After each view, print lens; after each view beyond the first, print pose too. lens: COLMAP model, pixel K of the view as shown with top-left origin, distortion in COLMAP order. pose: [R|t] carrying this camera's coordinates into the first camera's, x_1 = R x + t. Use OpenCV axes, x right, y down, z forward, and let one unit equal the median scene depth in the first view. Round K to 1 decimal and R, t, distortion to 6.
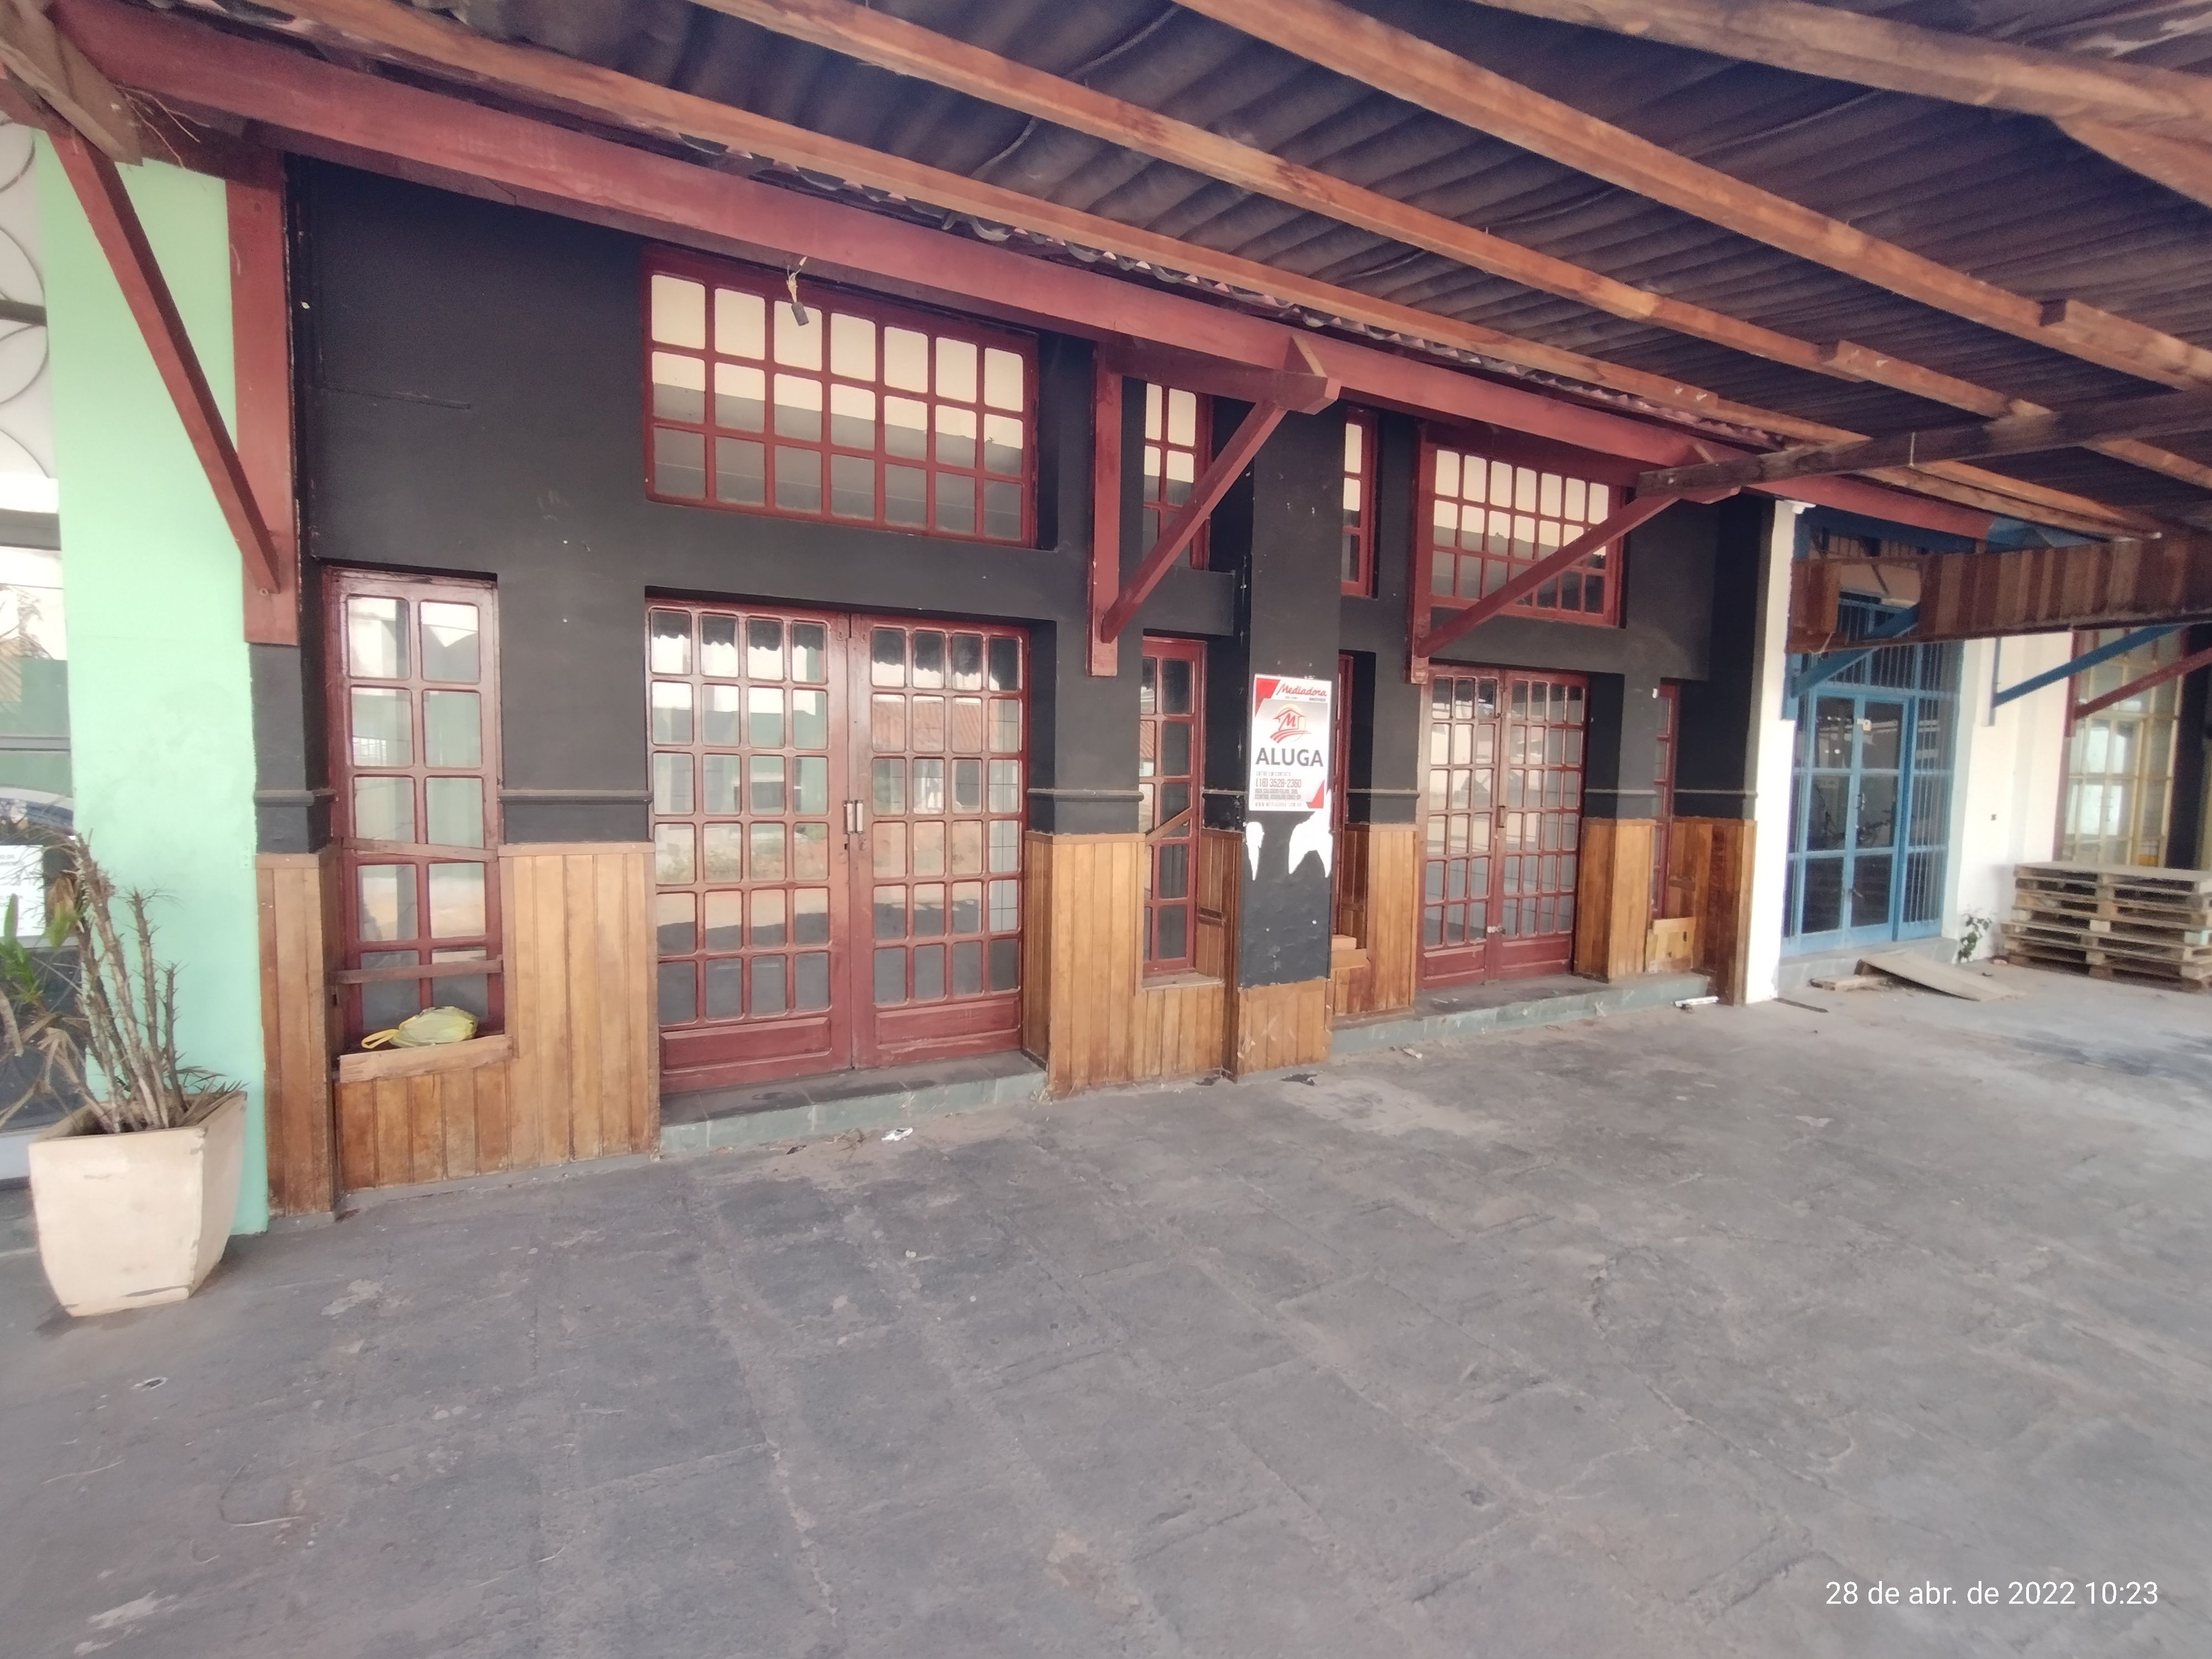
lens RADIAL K [[1009.7, 0, 1091.6], [0, 1009.7, 835.0], [0, 0, 1]] dist [0.000459, 0.000291]
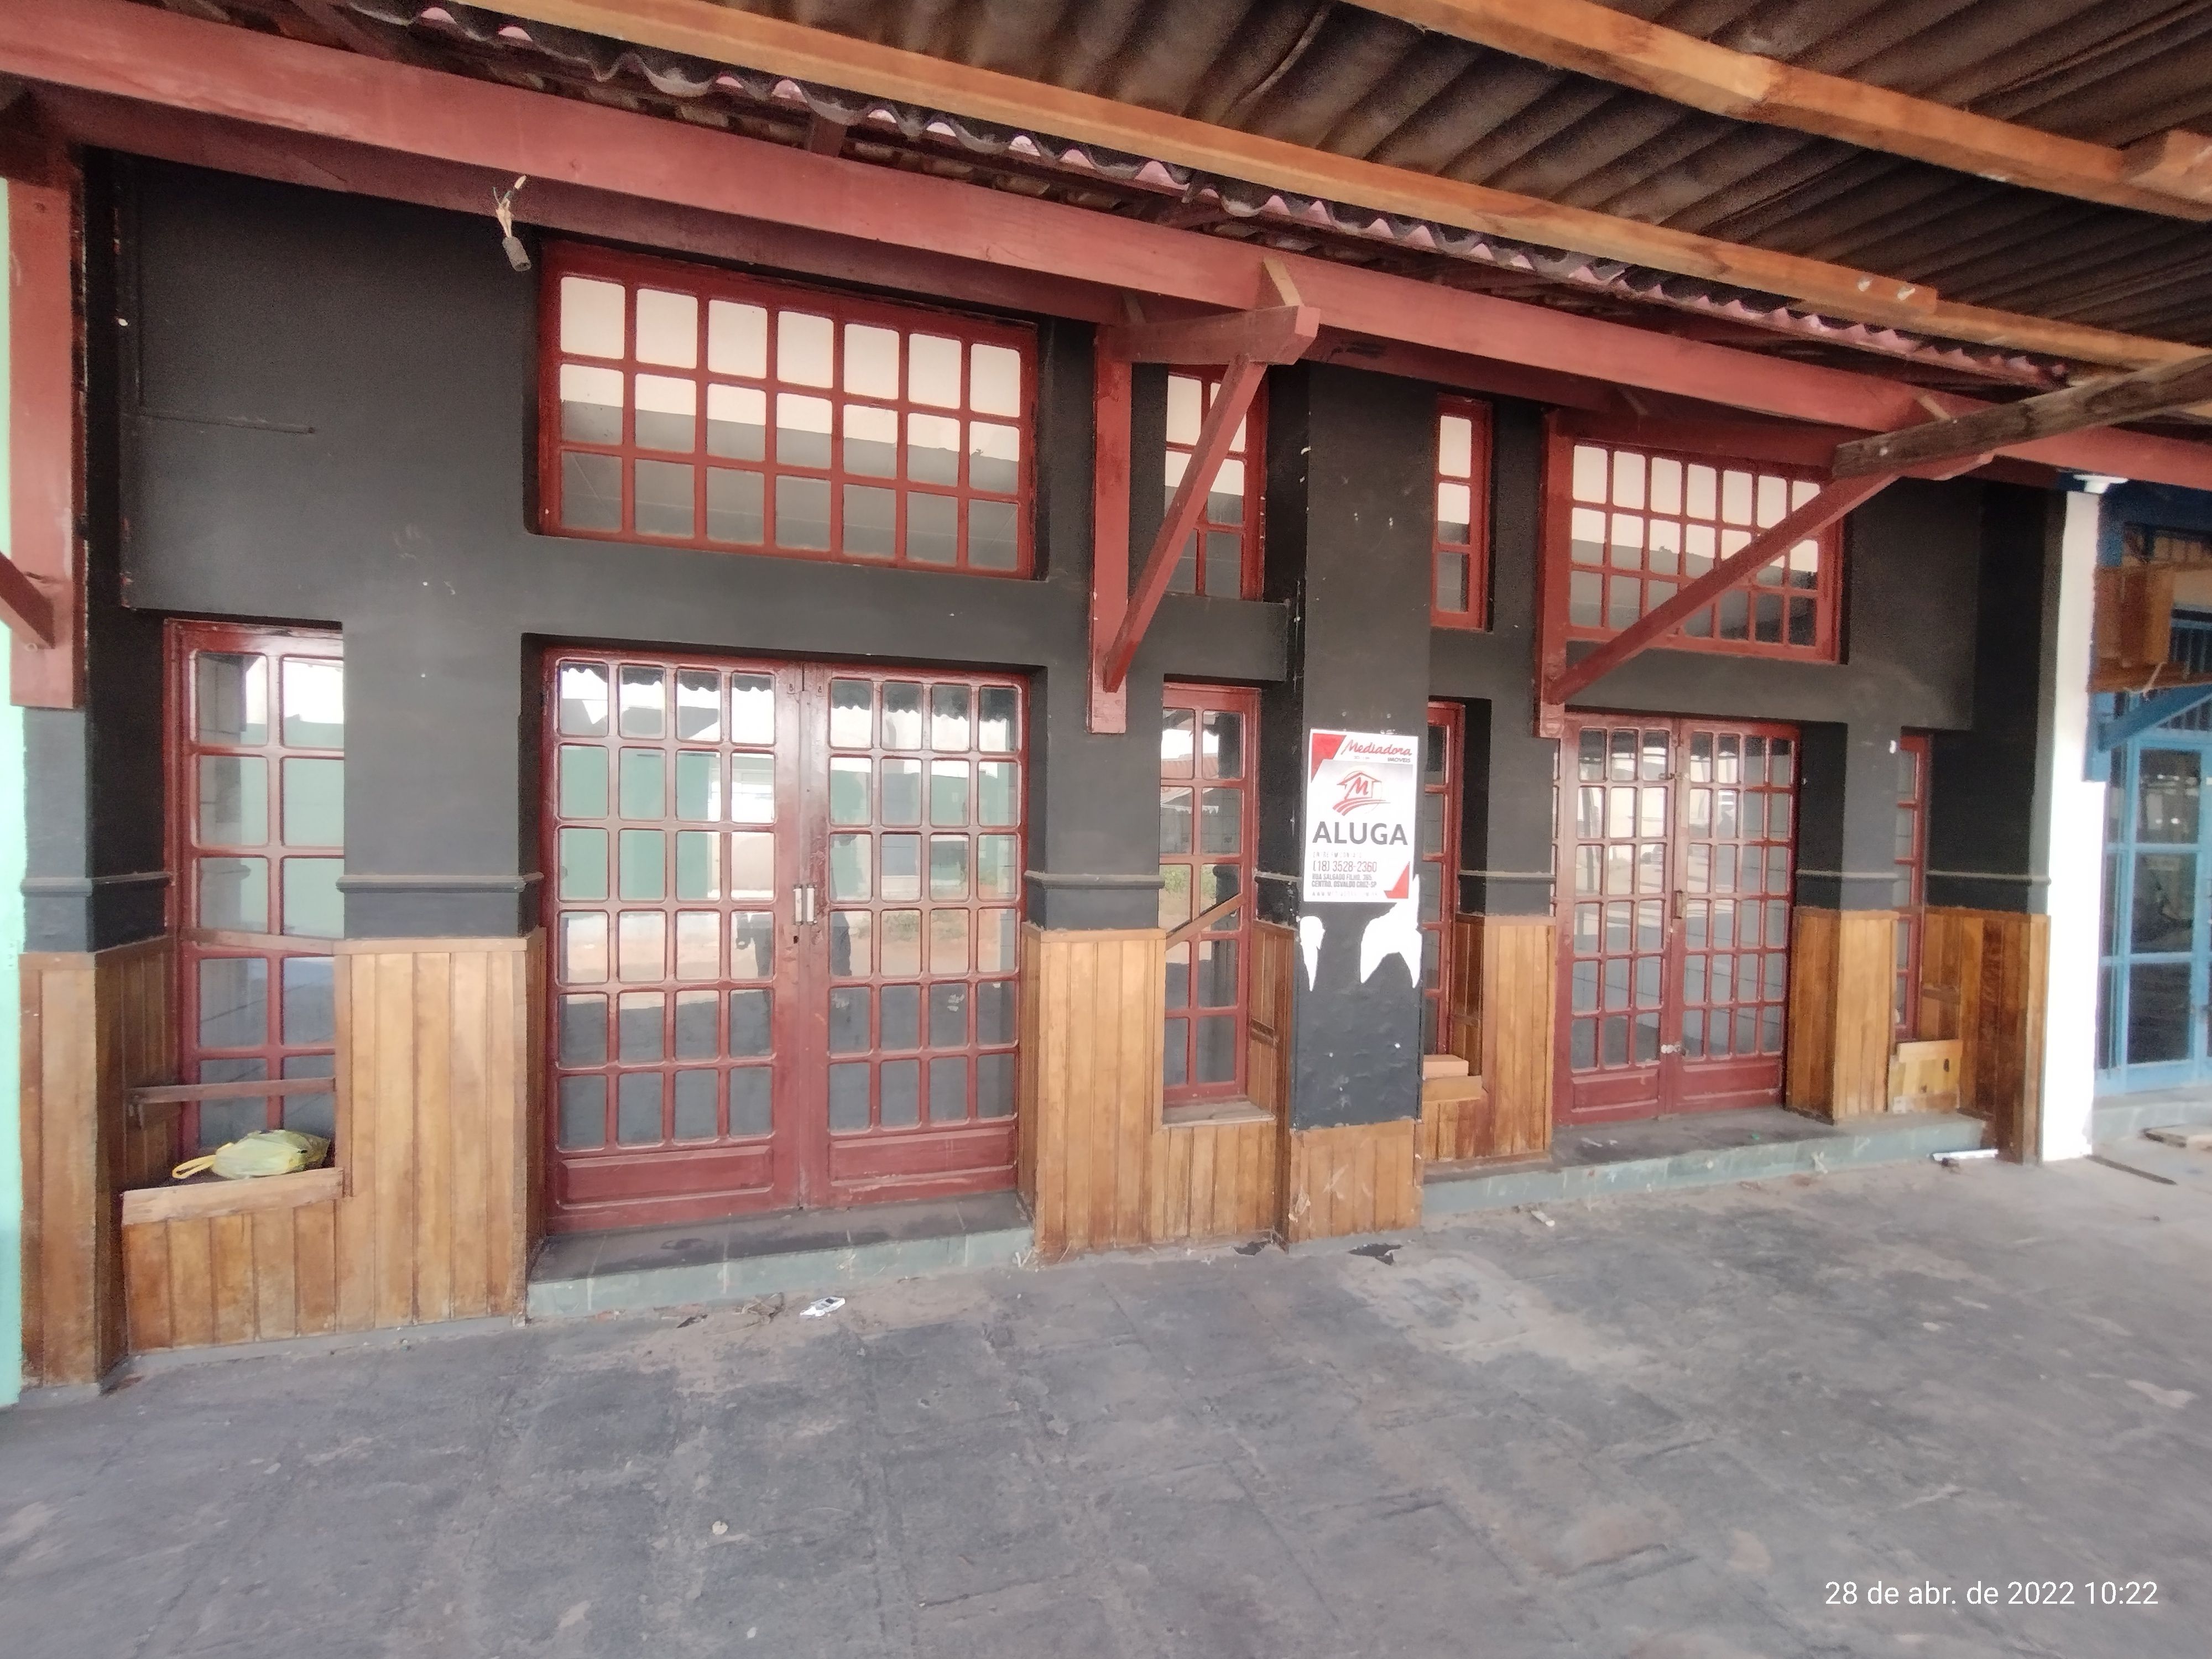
lens RADIAL K [[1114.7, 0, 1019.2], [0, 1114.7, 846.9], [0, 0, 1]] dist [-0.010082, 0.011307]
pose [[0.985921, 0.007957, -0.167023, 0.093892], [-0.016659, 0.998572, -0.050764, -0.021839], [0.166381, 0.052831, 0.984645, 0.126960]]
